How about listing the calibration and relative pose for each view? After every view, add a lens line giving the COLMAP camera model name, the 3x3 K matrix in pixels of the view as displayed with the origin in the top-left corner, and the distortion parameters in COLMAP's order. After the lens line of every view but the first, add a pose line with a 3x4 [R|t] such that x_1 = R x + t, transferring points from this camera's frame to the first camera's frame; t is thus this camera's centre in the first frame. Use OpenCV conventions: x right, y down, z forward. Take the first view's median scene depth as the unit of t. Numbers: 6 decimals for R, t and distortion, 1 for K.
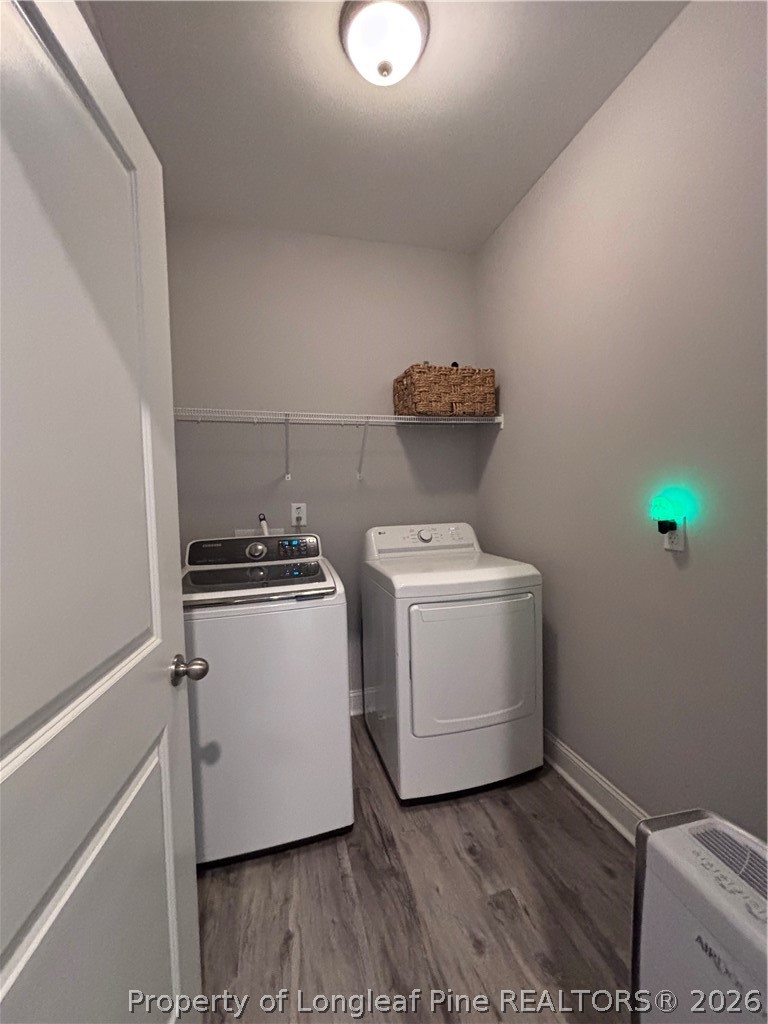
lens RADIAL K [[411.4, 0, 379.1], [0, 411.4, 514.8], [0, 0, 1]] dist [0.001903, -0.001051]
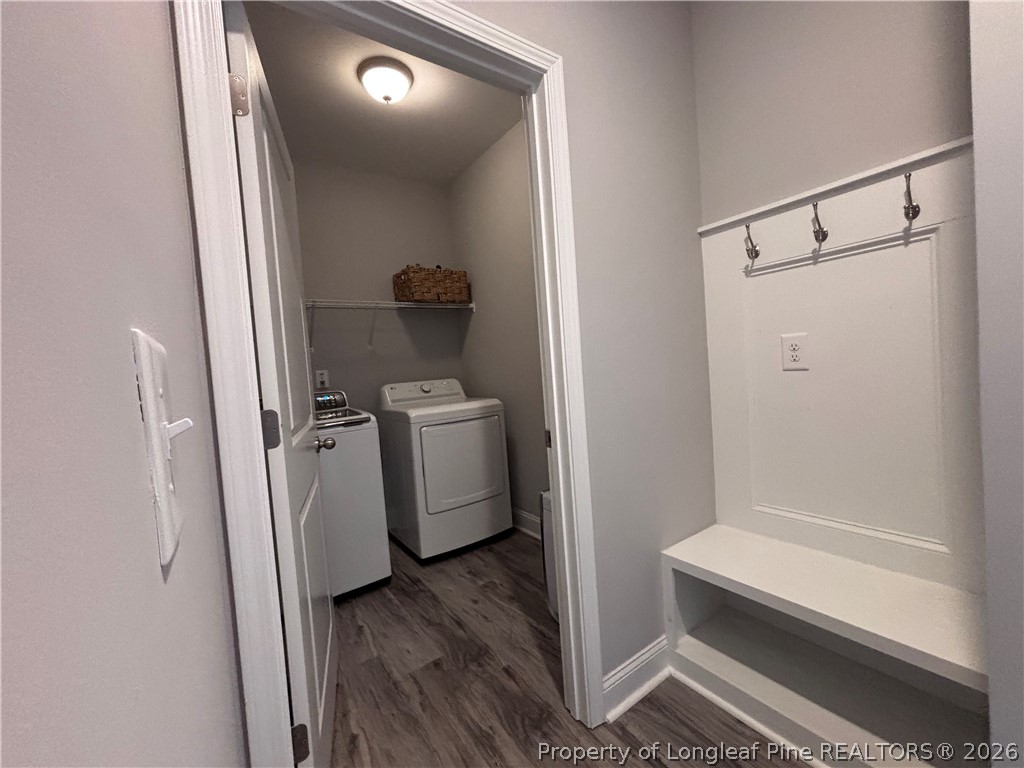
lens RADIAL K [[411.4, 0, 513.8], [0, 411.4, 385.4], [0, 0, 1]] dist [0.001903, -0.001051]
pose [[0.937820, -0.058626, 0.342136, -0.086628], [0.068813, 0.997473, -0.017701, 0.089709], [-0.340234, 0.040144, 0.939484, -0.425052]]
